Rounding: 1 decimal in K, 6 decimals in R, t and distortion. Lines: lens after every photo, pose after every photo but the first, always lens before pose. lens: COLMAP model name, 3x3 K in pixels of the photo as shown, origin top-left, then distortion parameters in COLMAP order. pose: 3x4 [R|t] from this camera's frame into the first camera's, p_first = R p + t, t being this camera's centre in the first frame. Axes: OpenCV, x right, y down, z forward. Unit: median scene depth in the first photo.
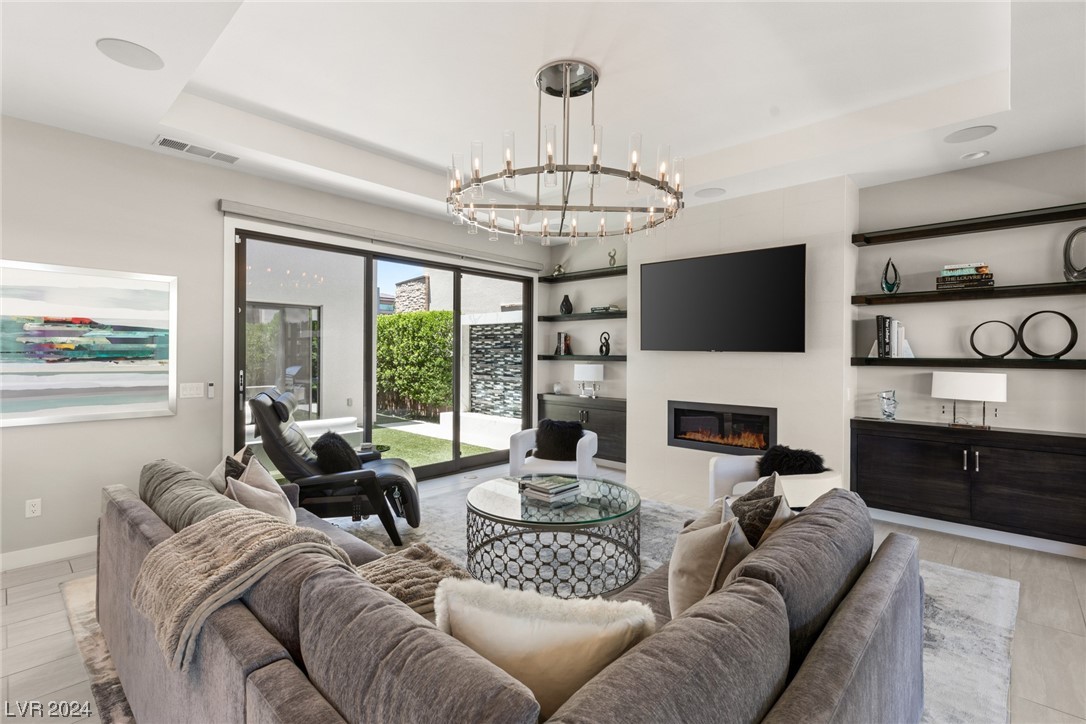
lens RADIAL K [[502.1, 0, 543.0], [0, 502.1, 362.0], [0, 0, 1]] dist [0.001641, 0.000232]
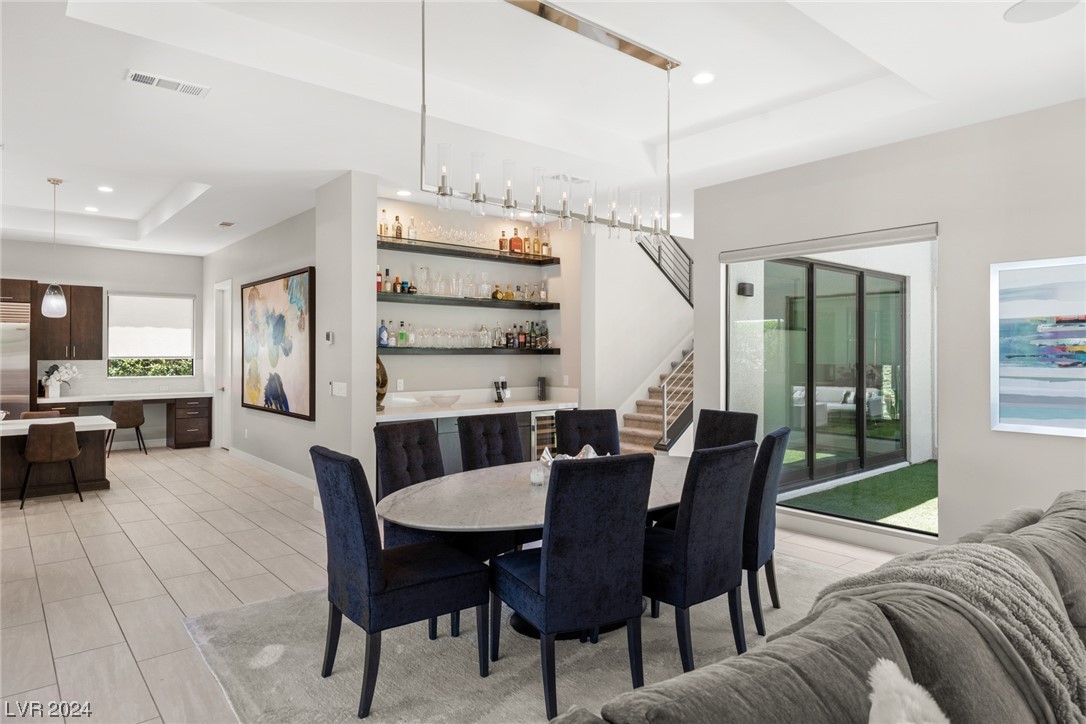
lens RADIAL K [[655.7, 0, 540.7], [0, 655.7, 353.9], [0, 0, 1]] dist [0.004522, -0.000269]
pose [[-0.126520, -0.007087, -0.991939, 0.247413], [-0.019839, 0.999793, -0.004613, 0.000968], [0.991766, 0.019095, -0.126635, 0.188667]]
